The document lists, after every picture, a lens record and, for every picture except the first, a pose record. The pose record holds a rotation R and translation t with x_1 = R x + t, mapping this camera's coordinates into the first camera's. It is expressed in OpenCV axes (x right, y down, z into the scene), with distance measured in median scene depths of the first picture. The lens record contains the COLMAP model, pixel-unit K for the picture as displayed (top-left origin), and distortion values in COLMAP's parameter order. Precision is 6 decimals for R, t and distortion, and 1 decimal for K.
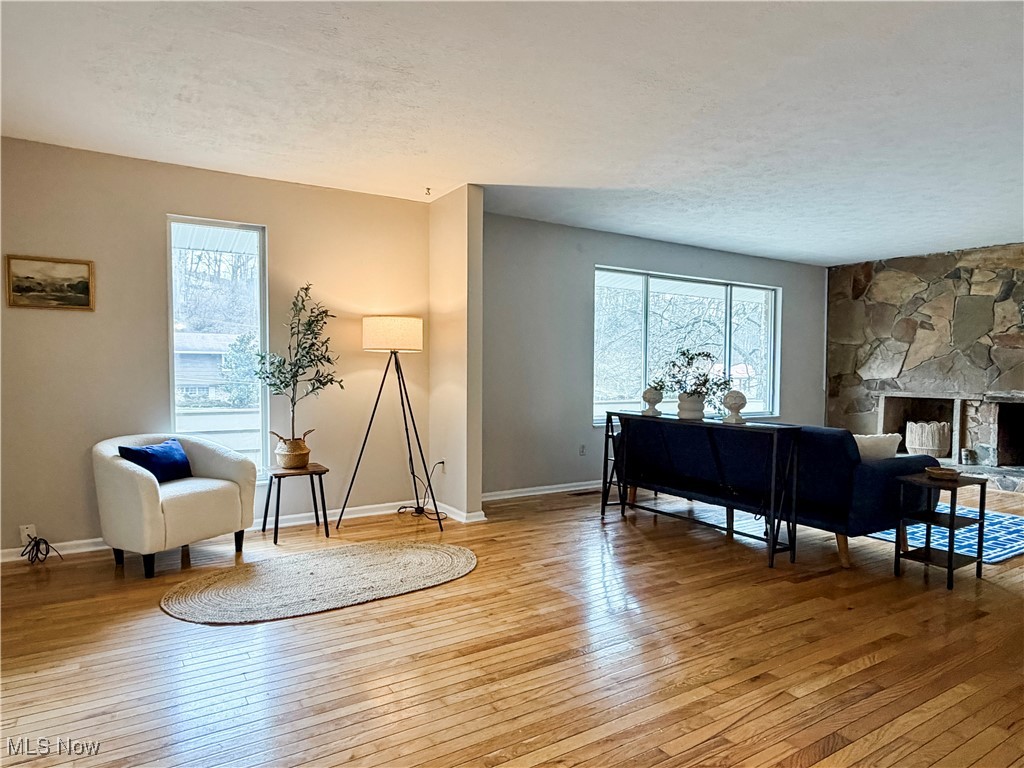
lens RADIAL K [[617.3, 0, 479.4], [0, 617.3, 395.8], [0, 0, 1]] dist [0.004368, 0.000372]
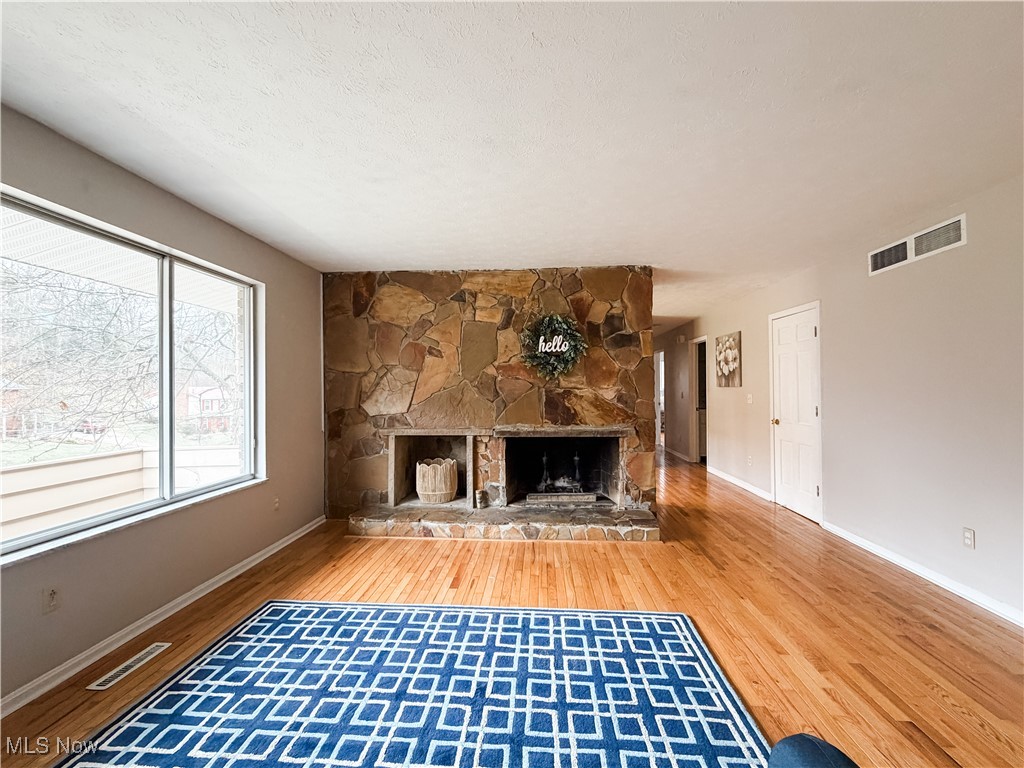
lens RADIAL K [[450.0, 0, 506.1], [0, 450.0, 382.6], [0, 0, 1]] dist [0.004916, 0.000658]
pose [[0.568492, 0.000602, 0.822689, 0.274868], [0.047937, 0.998276, -0.033855, -0.047186], [-0.821291, 0.058683, 0.567483, 0.597049]]
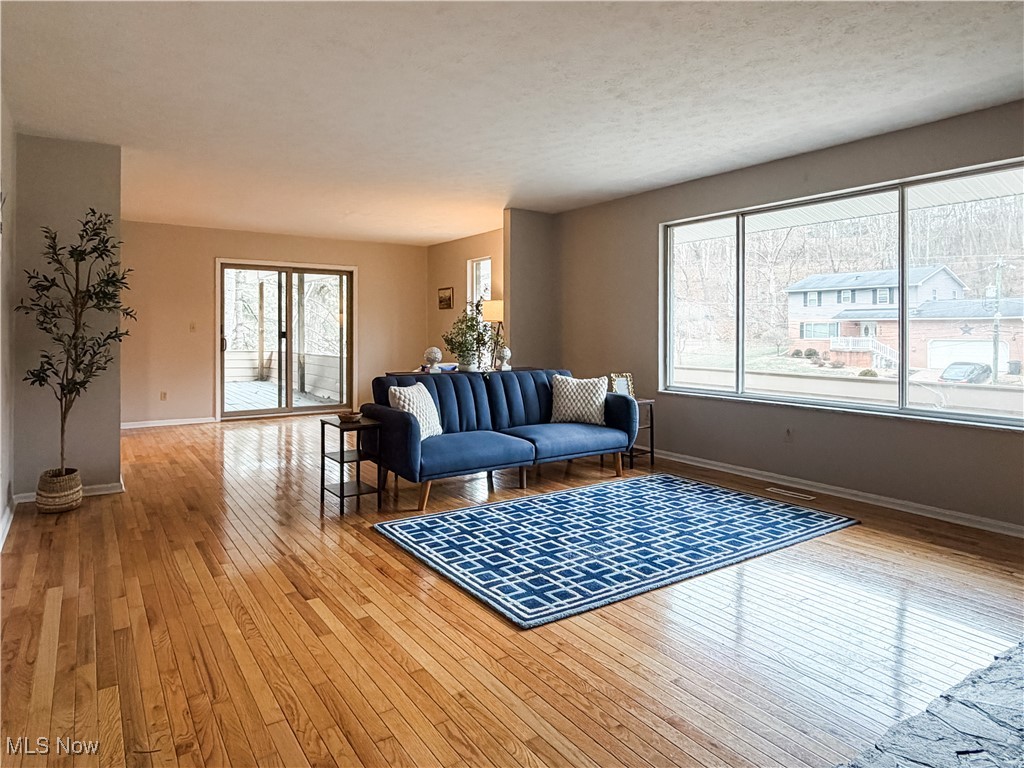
lens RADIAL K [[630.4, 0, 505.5], [0, 630.4, 330.8], [0, 0, 1]] dist [0.010373, 0.000785]
pose [[0.049833, -0.008281, -0.998723, 1.074179], [-0.043824, 0.998984, -0.010470, -0.023019], [0.997796, 0.044290, 0.049419, 0.667174]]
